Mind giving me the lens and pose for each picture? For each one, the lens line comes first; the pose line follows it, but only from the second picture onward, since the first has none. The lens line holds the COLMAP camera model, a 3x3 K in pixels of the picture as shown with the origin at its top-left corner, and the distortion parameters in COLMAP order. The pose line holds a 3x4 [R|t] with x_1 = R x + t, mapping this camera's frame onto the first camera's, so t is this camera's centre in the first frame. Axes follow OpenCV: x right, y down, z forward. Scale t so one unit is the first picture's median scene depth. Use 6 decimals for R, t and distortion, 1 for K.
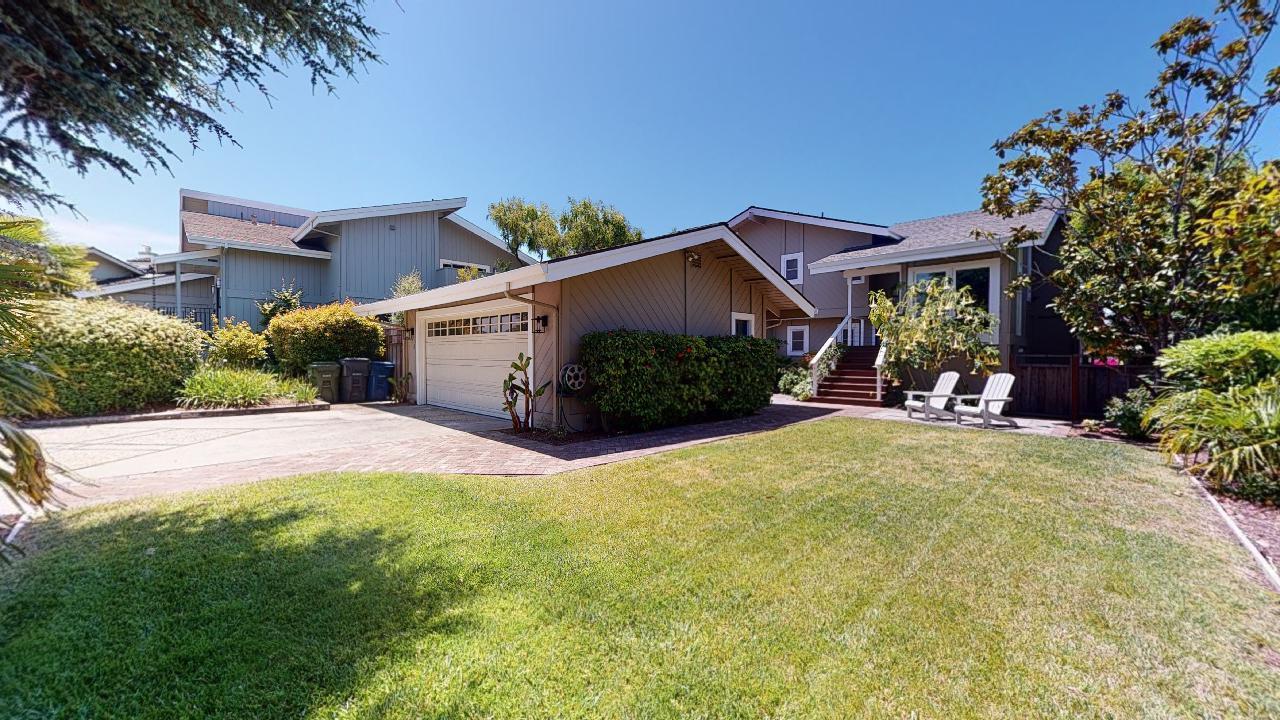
lens RADIAL K [[471.8, 0, 640.0], [0, 471.8, 356.6], [0, 0, 1]] dist [-0.000122, -0.000111]
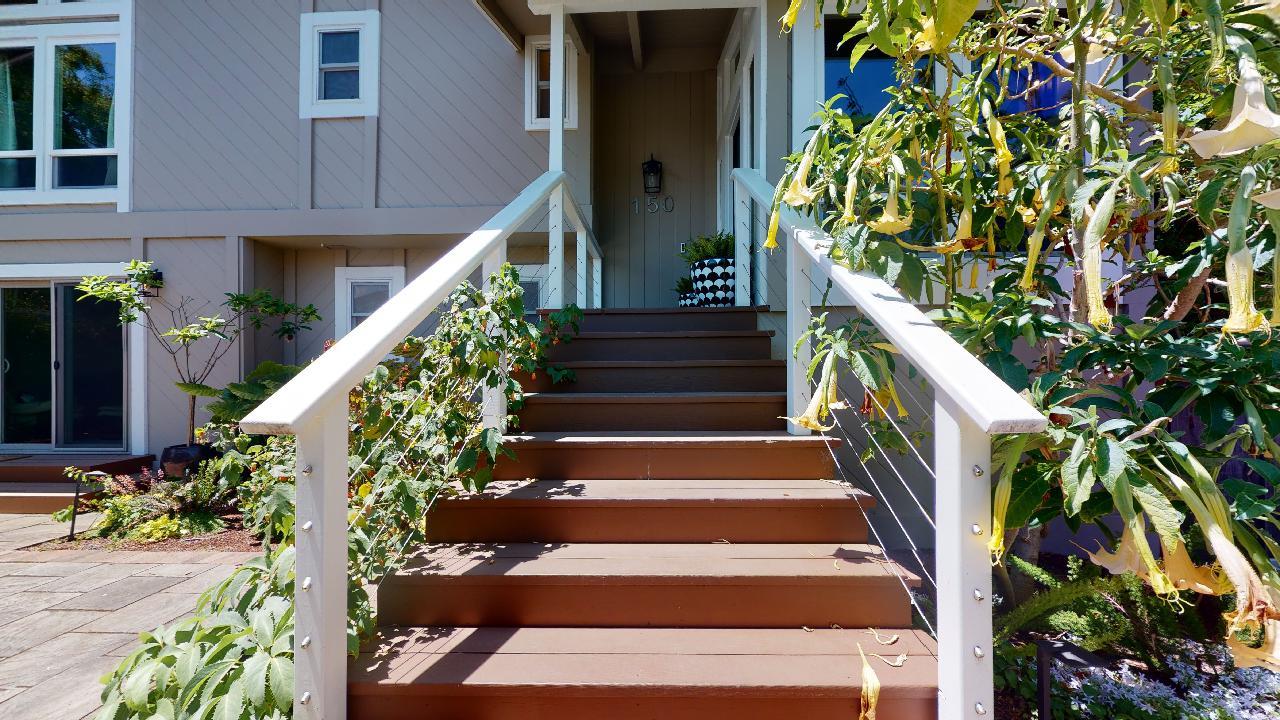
lens RADIAL K [[471.8, 0, 642.8], [0, 471.8, 363.0], [0, 0, 1]] dist [-0.000122, -0.000111]
pose [[0.740146, 0.002623, 0.672441, 0.345524], [0.005783, 0.999931, -0.010266, 0.005096], [-0.672421, 0.011487, 0.740080, 0.860428]]
